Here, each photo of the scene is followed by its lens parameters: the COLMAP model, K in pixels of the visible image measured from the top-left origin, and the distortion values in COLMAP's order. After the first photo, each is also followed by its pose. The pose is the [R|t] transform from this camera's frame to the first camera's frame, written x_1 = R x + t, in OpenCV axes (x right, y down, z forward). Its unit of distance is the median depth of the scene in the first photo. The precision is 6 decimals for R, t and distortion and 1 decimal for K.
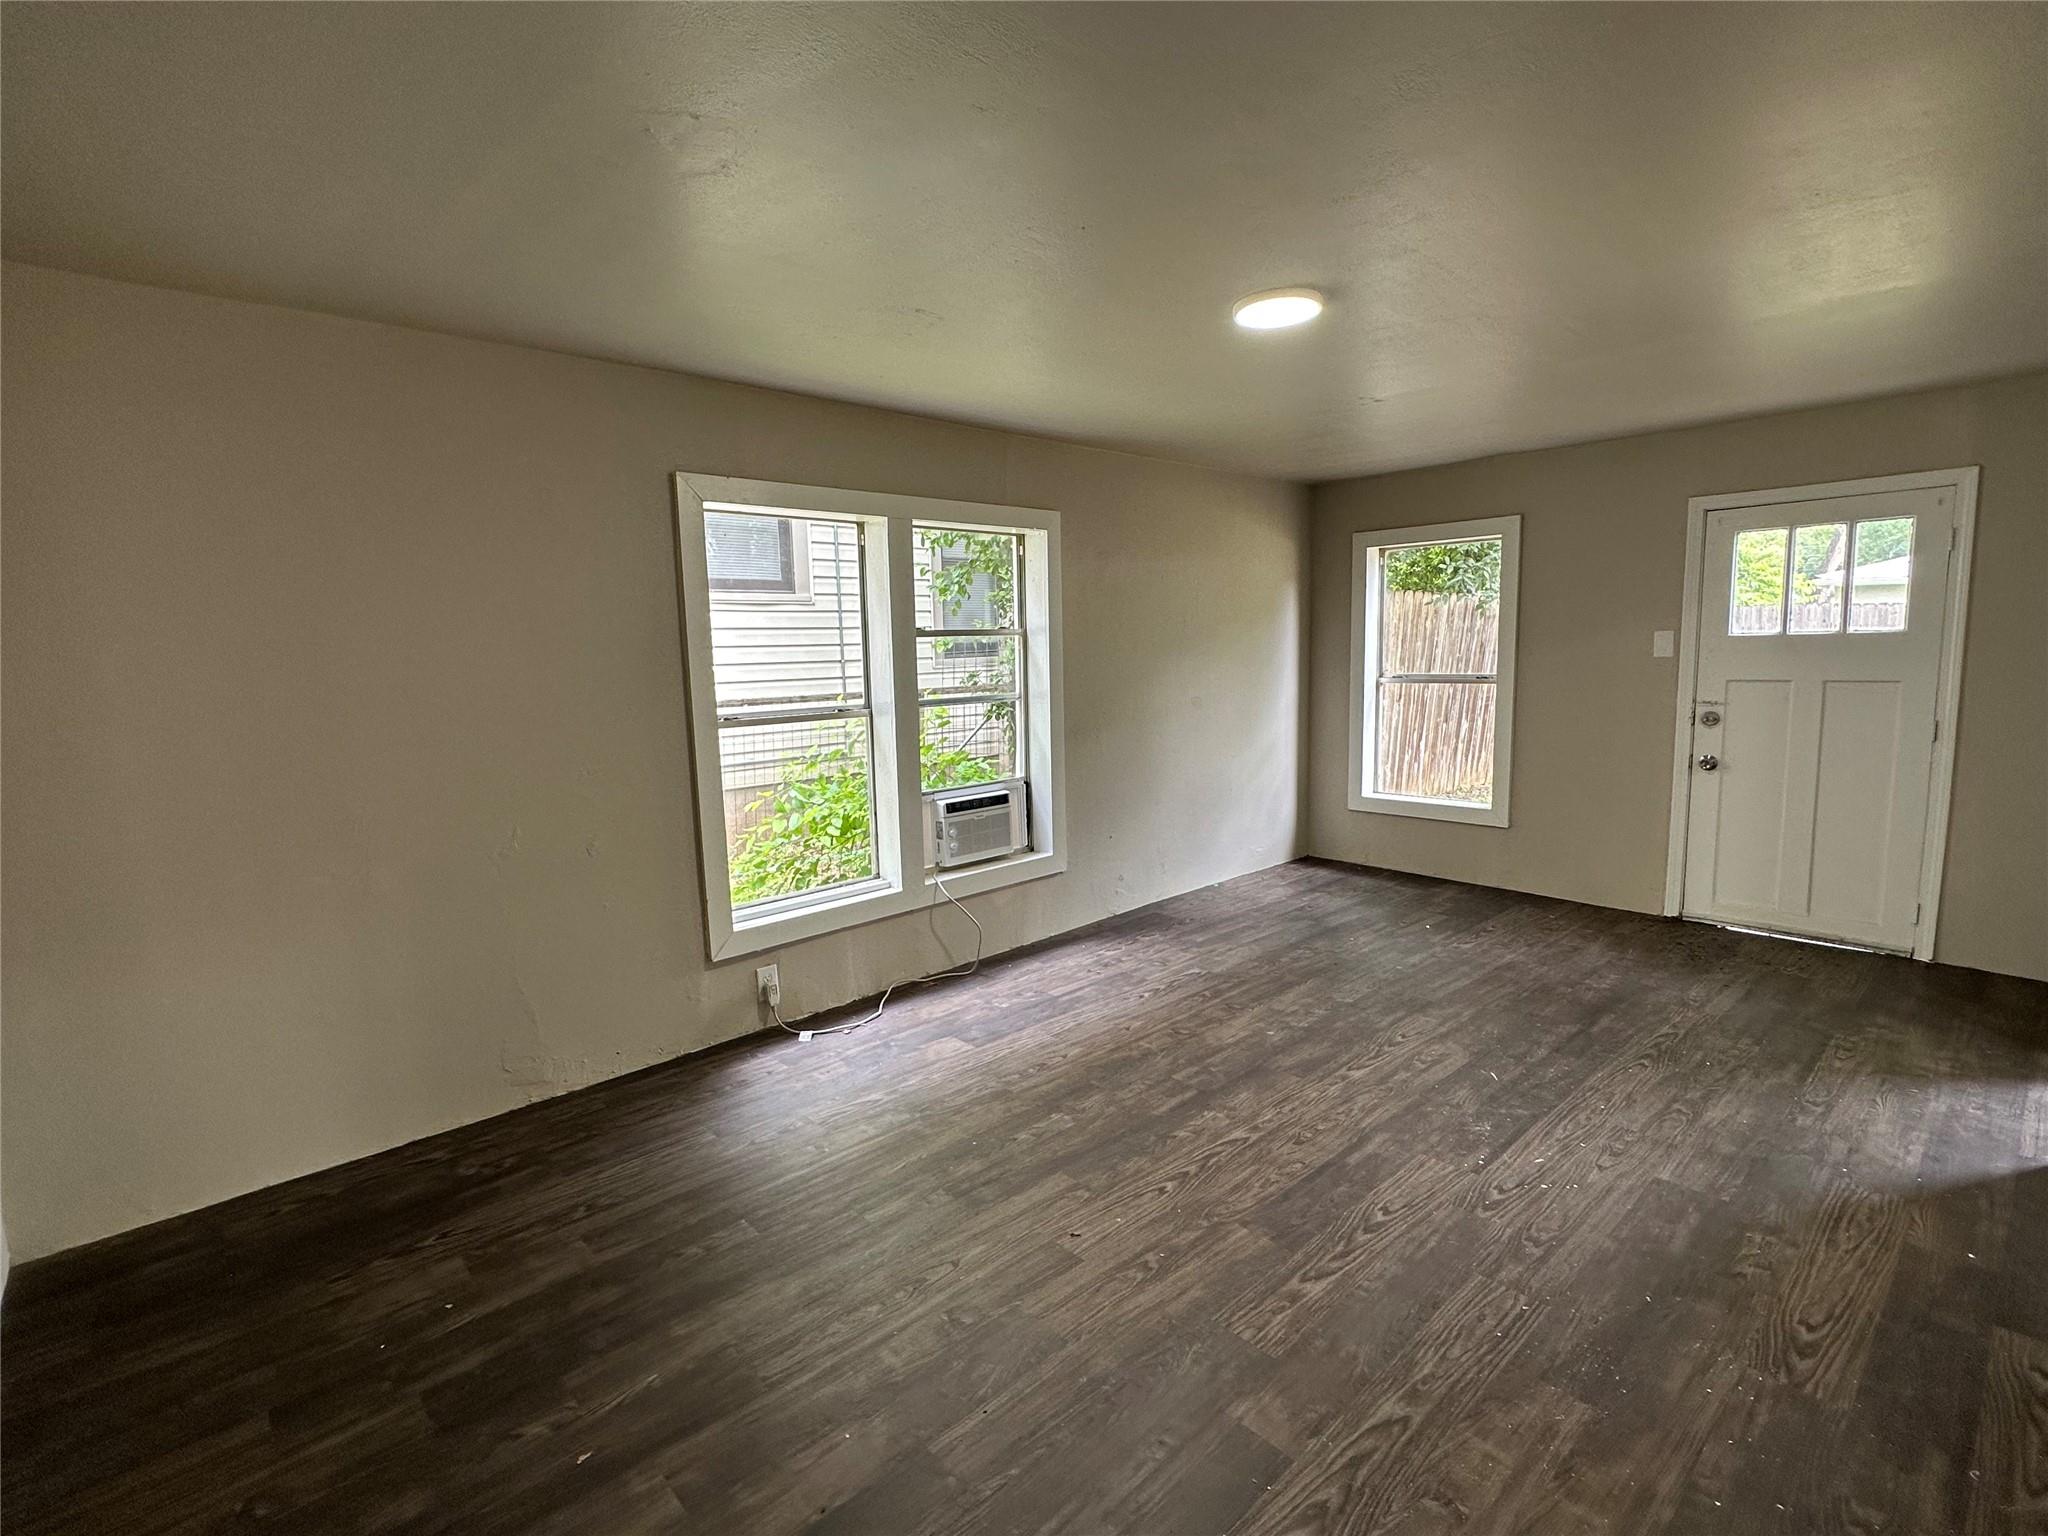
lens RADIAL K [[957.6, 0, 1033.1], [0, 957.6, 761.3], [0, 0, 1]] dist [-0.004426, -0.000957]
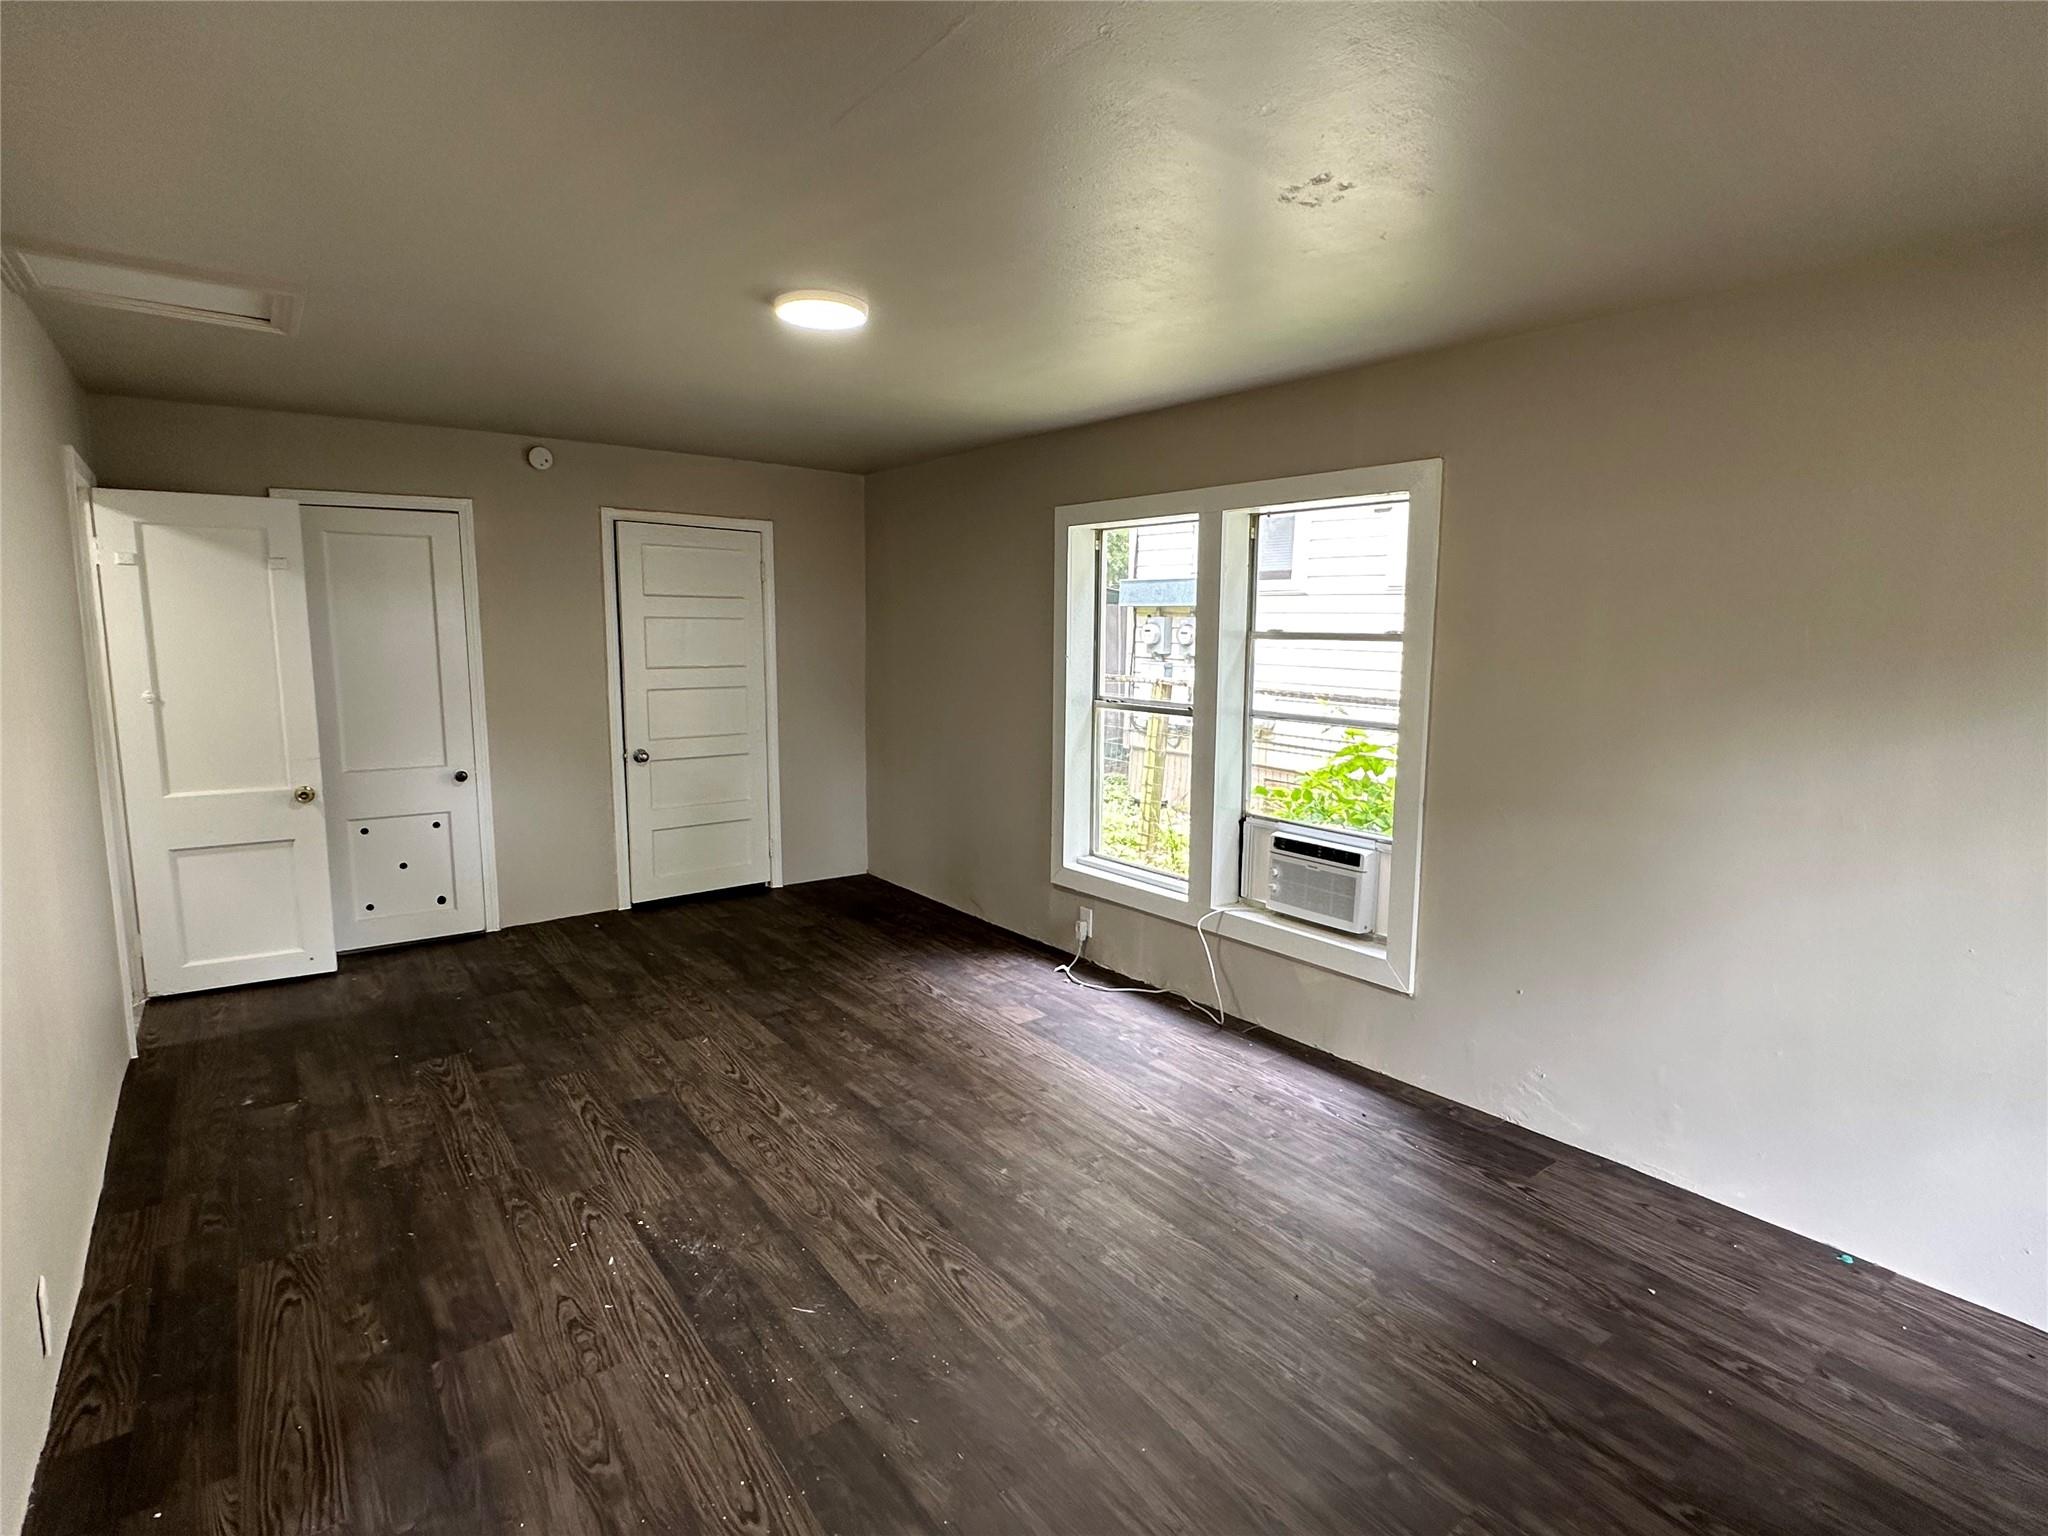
lens RADIAL K [[1025.2, 0, 1023.0], [0, 1025.2, 767.1], [0, 0, 1]] dist [-0.000609, 0.000628]
pose [[-0.089420, 0.166784, -0.981930, 1.185790], [-0.126835, 0.975946, 0.177318, -0.218231], [0.987885, 0.140399, -0.066115, 1.204092]]
